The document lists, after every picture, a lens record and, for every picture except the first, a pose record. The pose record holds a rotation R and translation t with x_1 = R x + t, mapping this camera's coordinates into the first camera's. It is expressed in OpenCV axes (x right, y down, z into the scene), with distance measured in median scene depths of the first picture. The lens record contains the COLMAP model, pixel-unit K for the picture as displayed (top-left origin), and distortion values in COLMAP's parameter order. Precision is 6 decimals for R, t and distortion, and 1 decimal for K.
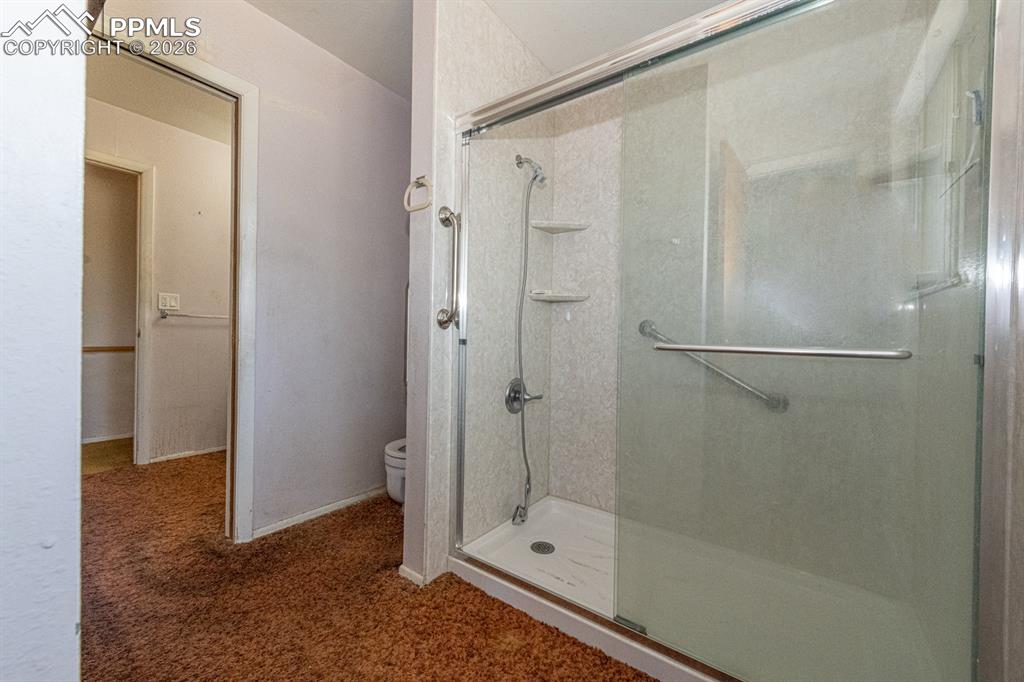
lens RADIAL K [[399.9, 0, 507.6], [0, 399.9, 337.0], [0, 0, 1]] dist [0.008392, -0.000150]
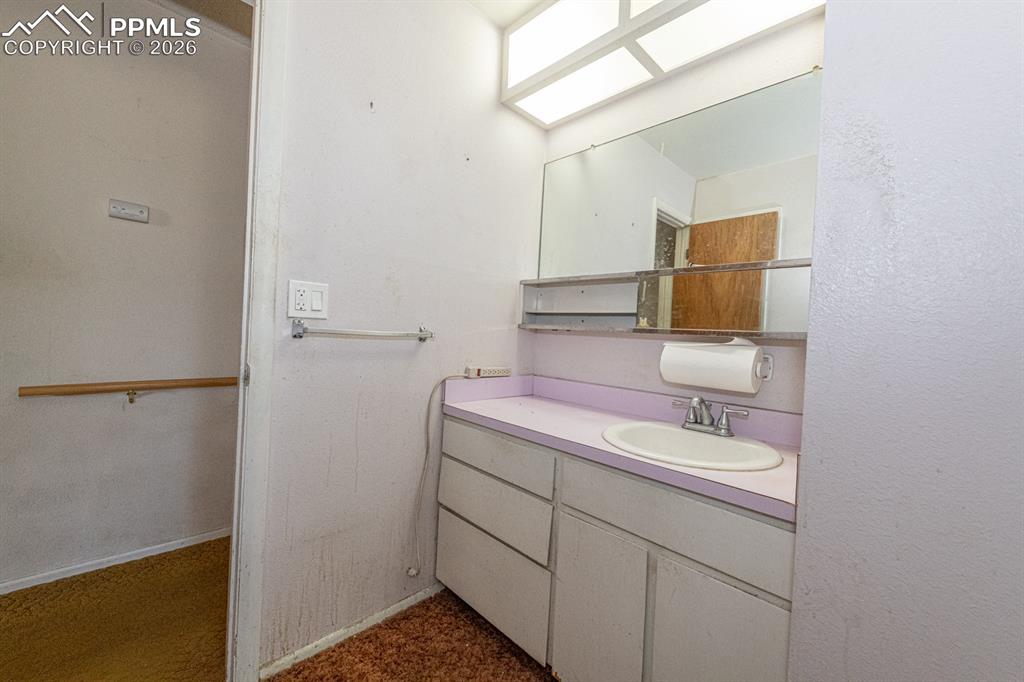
lens RADIAL K [[399.9, 0, 507.6], [0, 399.9, 337.0], [0, 0, 1]] dist [0.008392, -0.000150]
pose [[0.987209, 0.032351, -0.156117, -0.555066], [-0.031911, 0.999477, 0.005322, -0.055819], [0.156208, -0.000272, 0.987724, 0.599997]]
